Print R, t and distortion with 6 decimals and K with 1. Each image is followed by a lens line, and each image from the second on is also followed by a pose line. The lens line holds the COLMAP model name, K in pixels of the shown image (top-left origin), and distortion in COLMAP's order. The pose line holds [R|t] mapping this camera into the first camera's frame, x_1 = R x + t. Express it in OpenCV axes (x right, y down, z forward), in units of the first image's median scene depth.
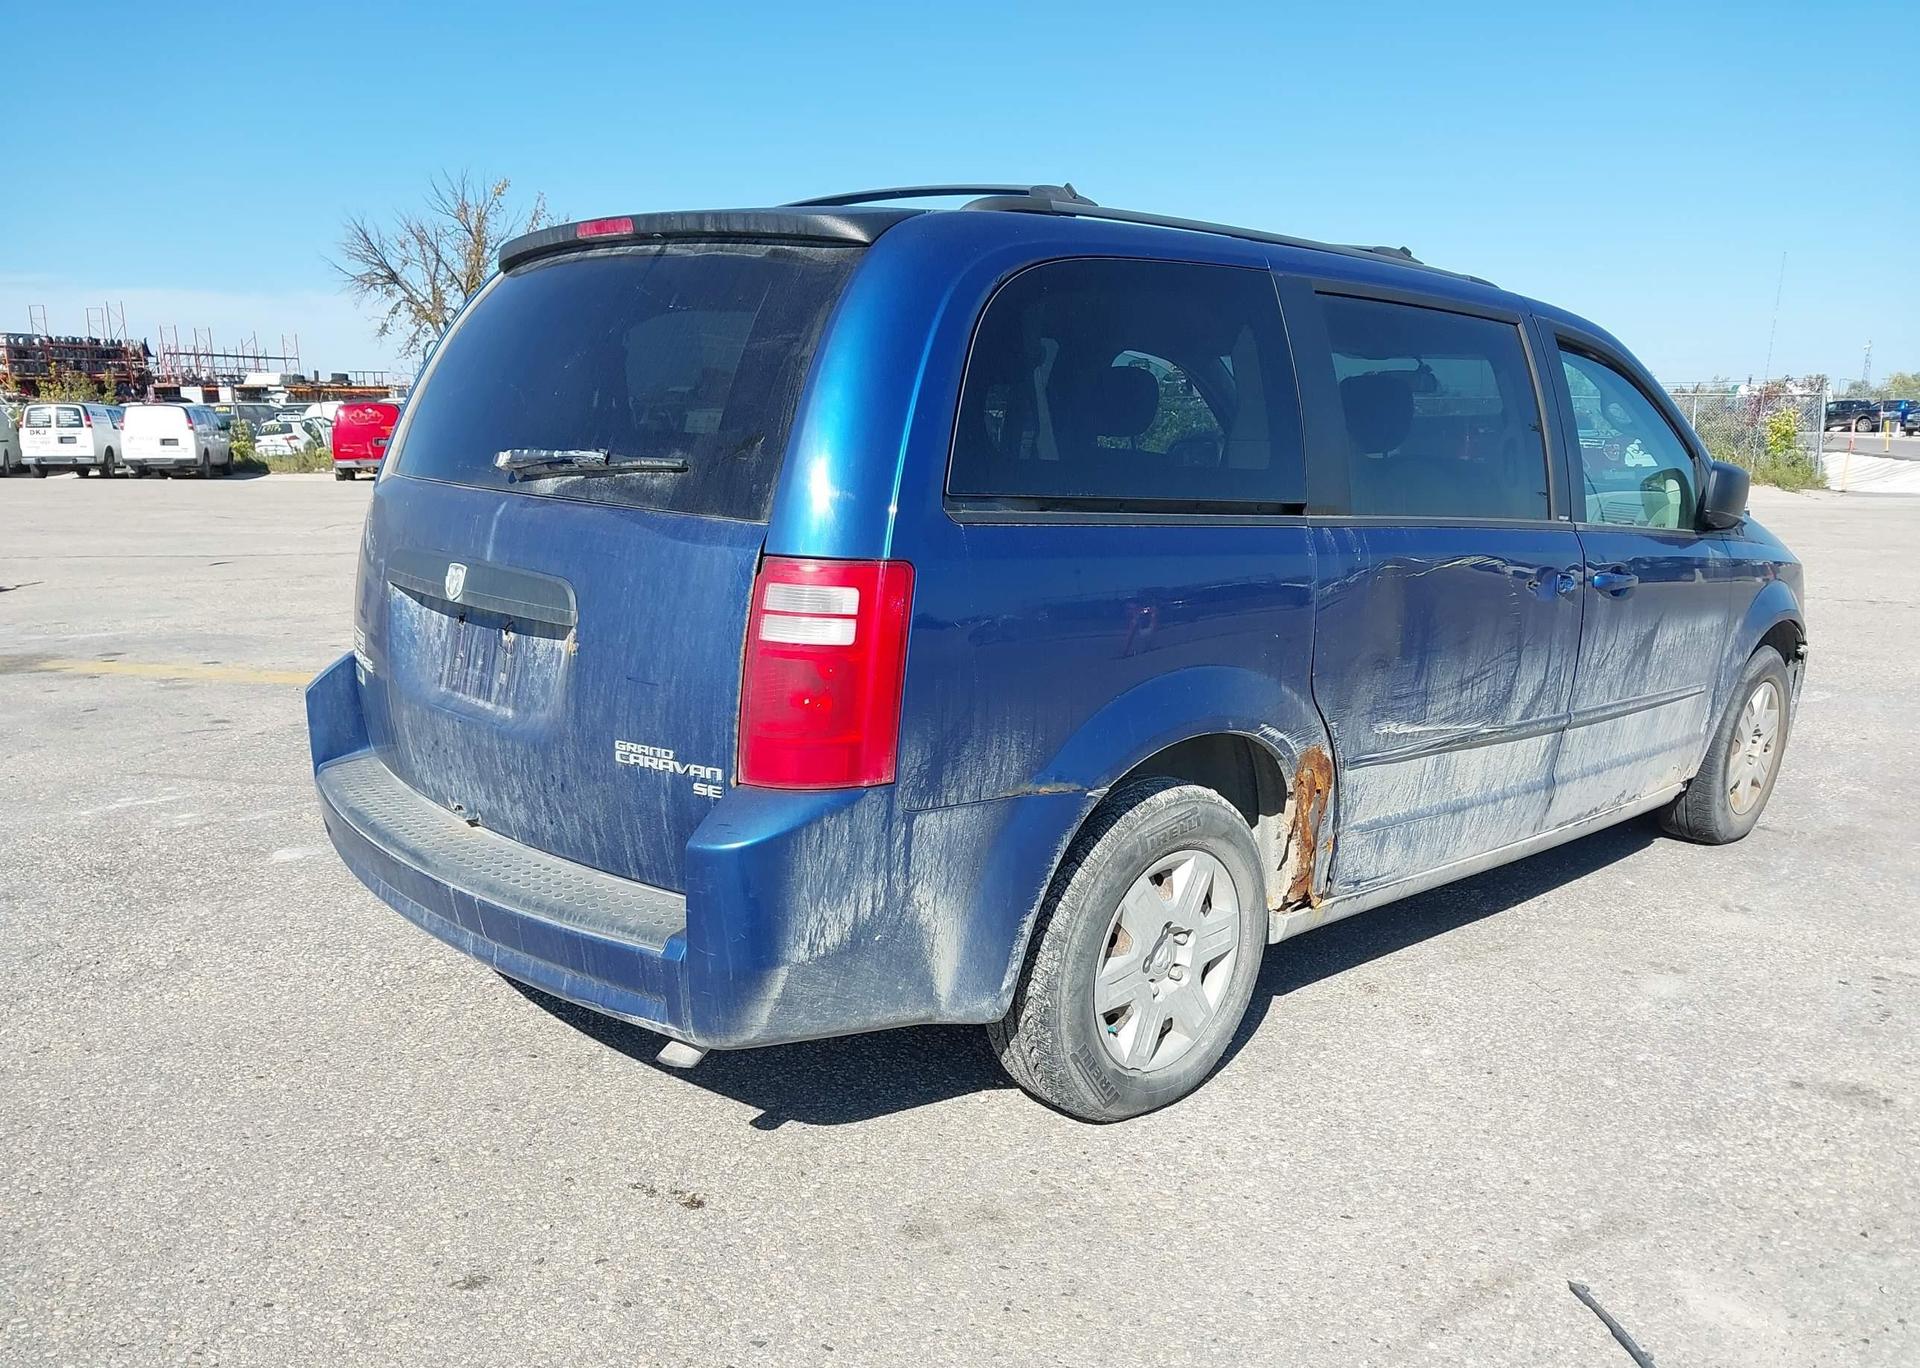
lens RADIAL K [[1530.8, 0, 969.8], [0, 1530.8, 699.3], [0, 0, 1]] dist [0.077334, -0.125347]
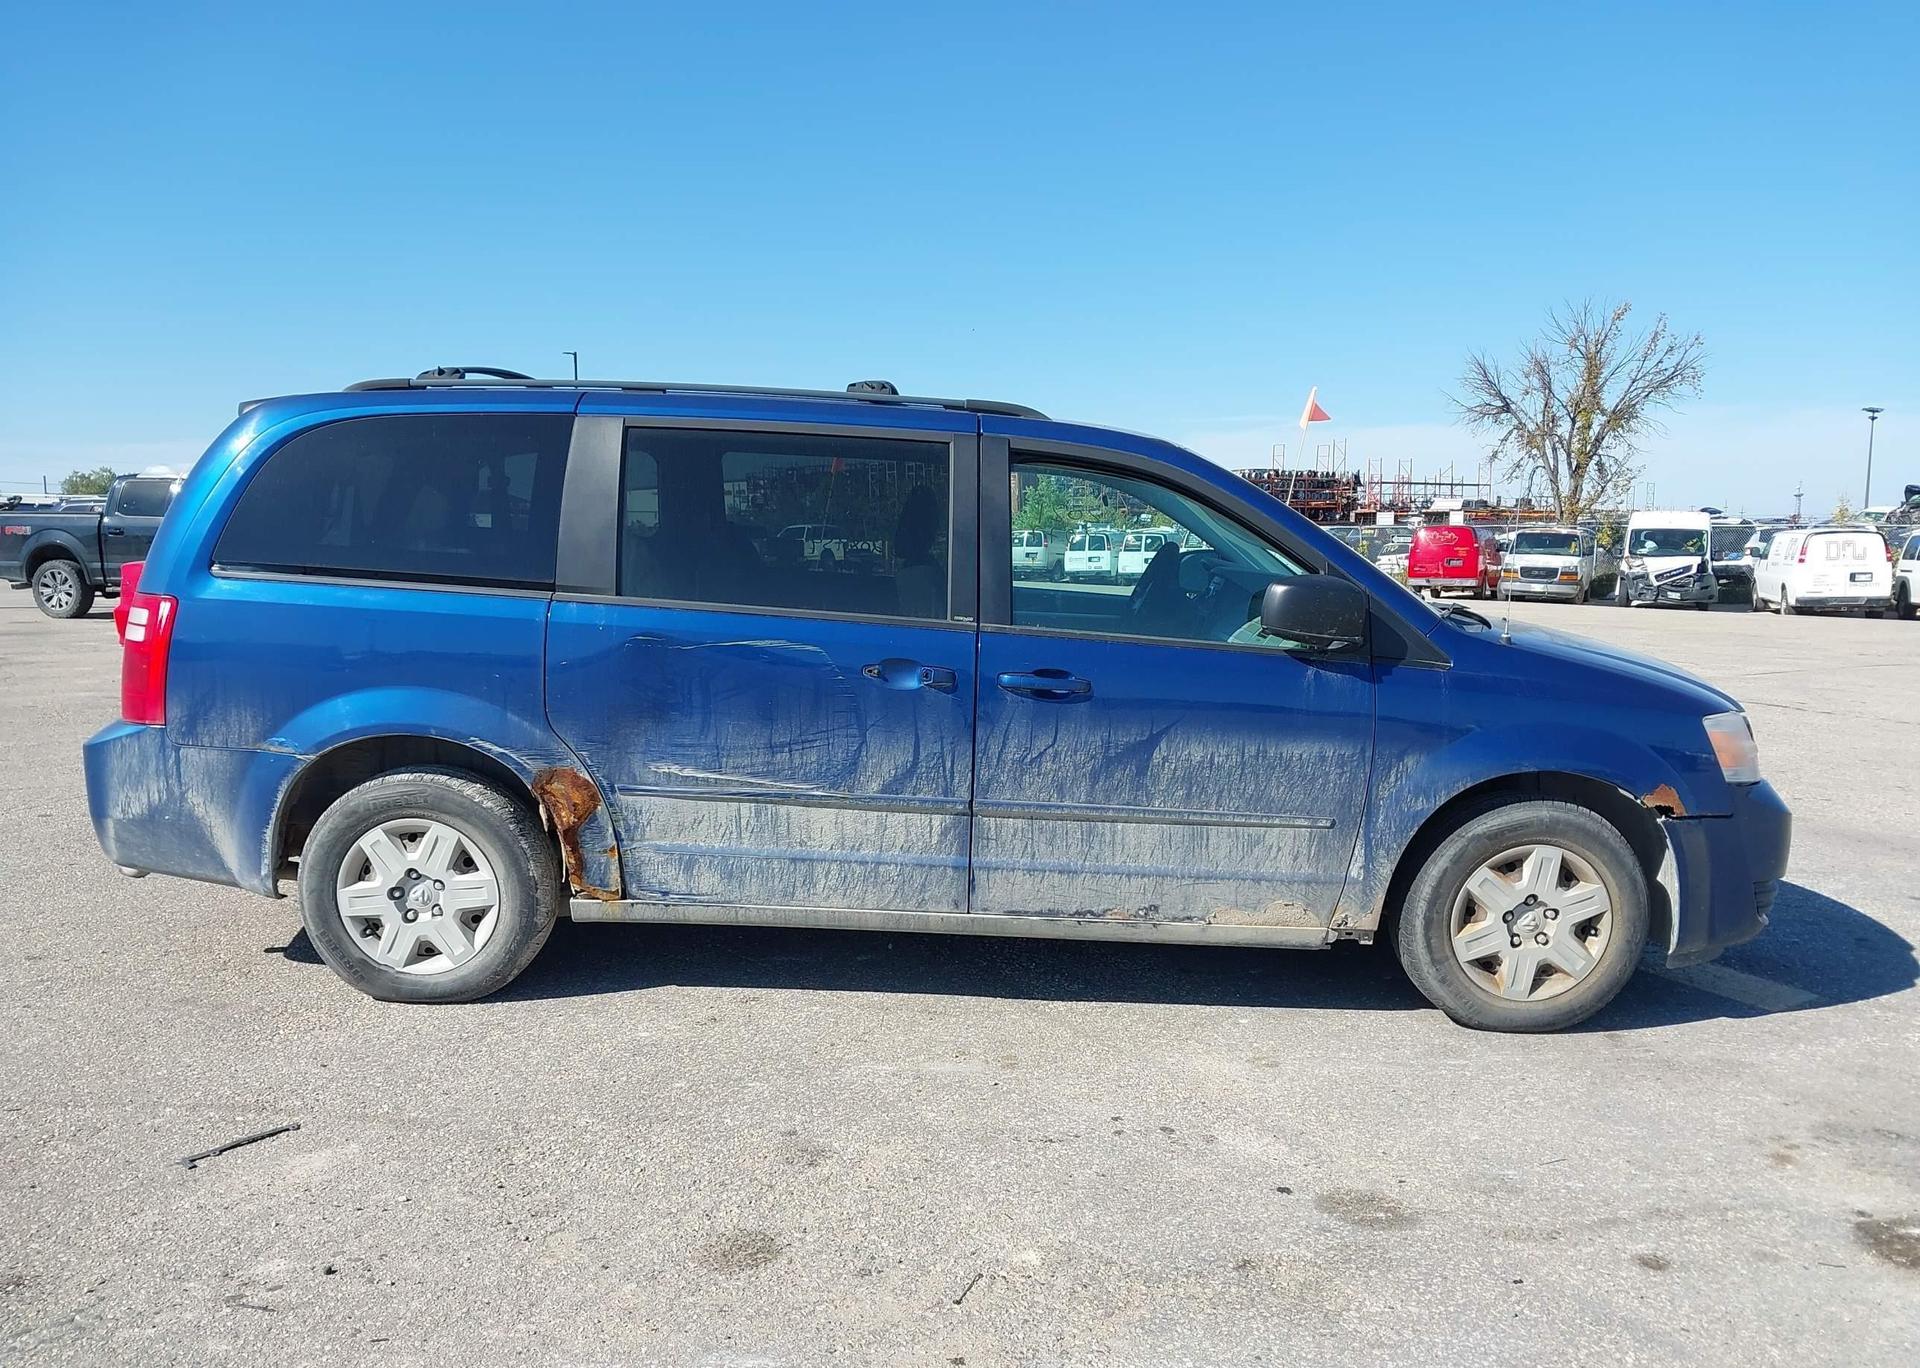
lens RADIAL K [[1530.8, 0, 962.1], [0, 1530.8, 692.4], [0, 0, 1]] dist [0.077334, -0.125347]
pose [[0.708953, 0.078391, -0.700885, 1.390431], [-0.136019, 0.990343, -0.026819, -0.044058], [0.692014, 0.114347, 0.712770, 0.292189]]
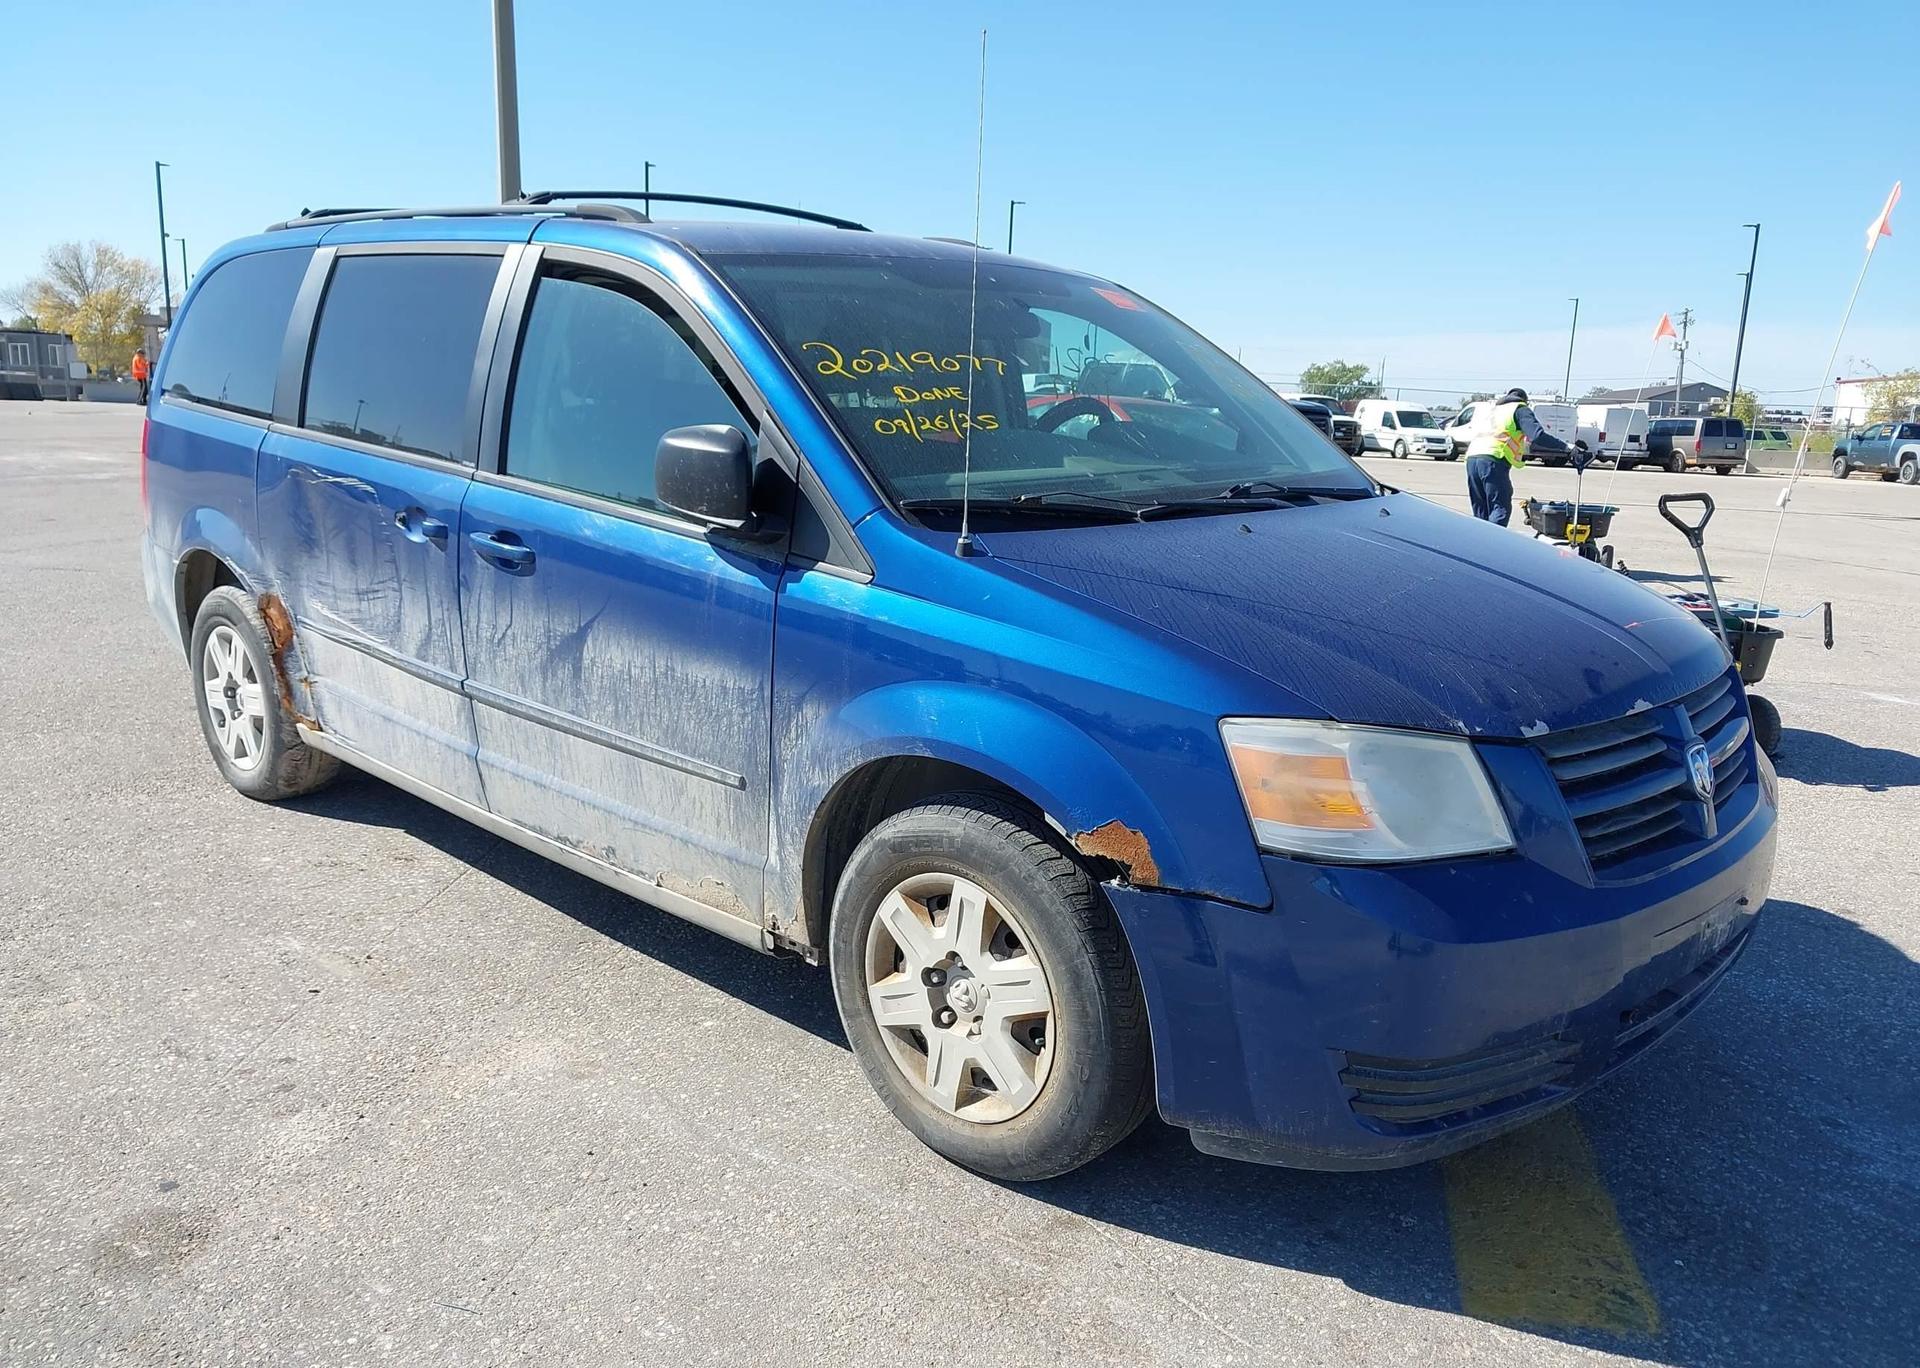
lens RADIAL K [[1530.8, 0, 955.8], [0, 1530.8, 680.4], [0, 0, 1]] dist [0.077334, -0.125347]
pose [[0.036355, 0.180120, -0.982973, 1.612700], [-0.216205, 0.961745, 0.168234, -0.257466], [0.975671, 0.206408, 0.073907, 1.513479]]
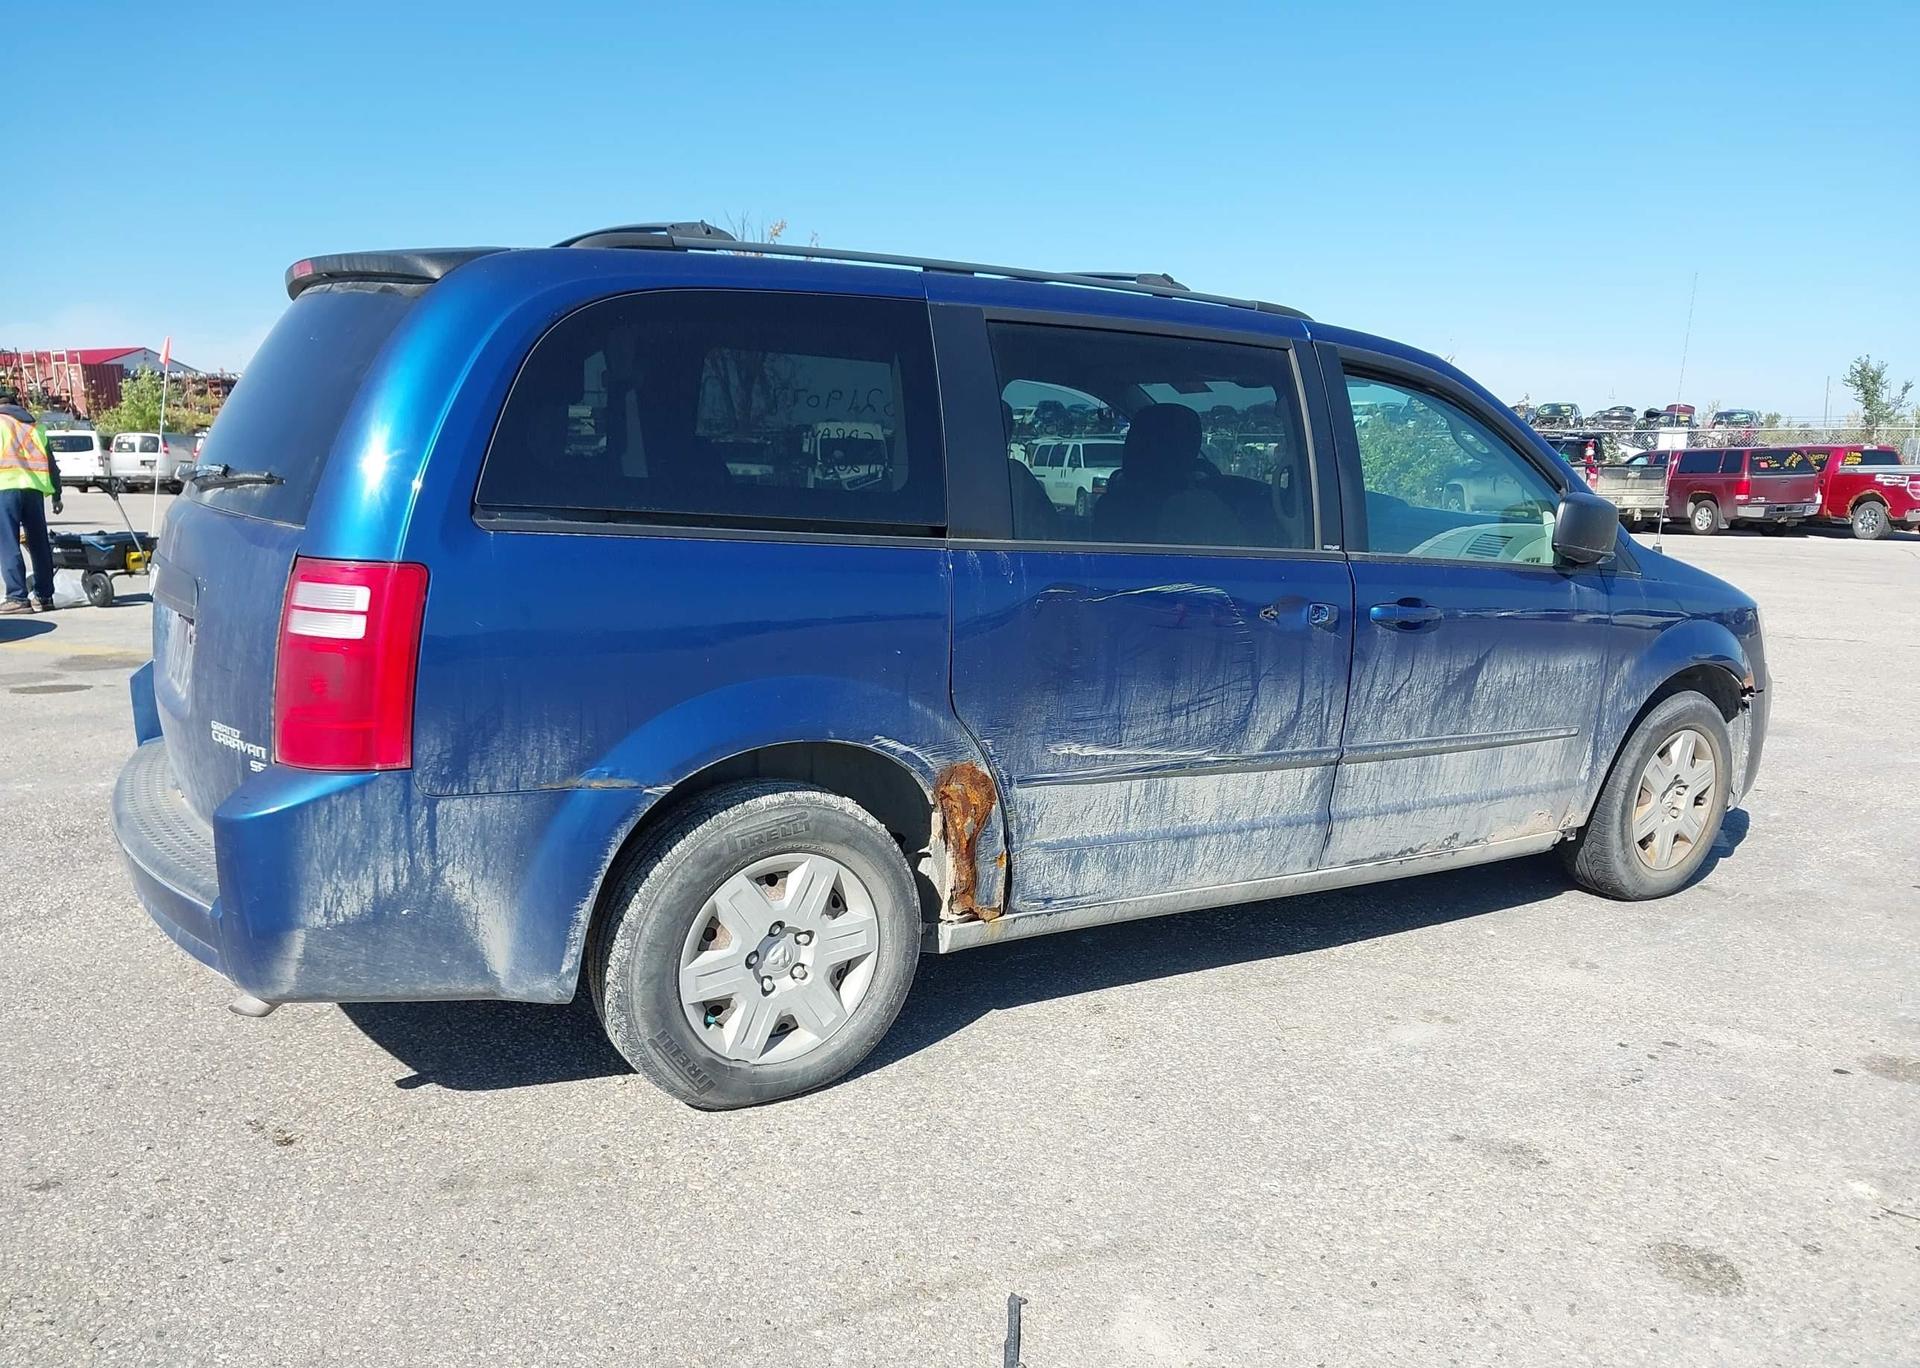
lens RADIAL K [[1530.8, 0, 965.2], [0, 1530.8, 705.1], [0, 0, 1]] dist [0.077334, -0.125347]
pose [[0.981111, 0.038134, -0.189651, 0.420197], [-0.041130, 0.999083, -0.011888, 0.004887], [0.189024, 0.019464, 0.981780, -0.002391]]
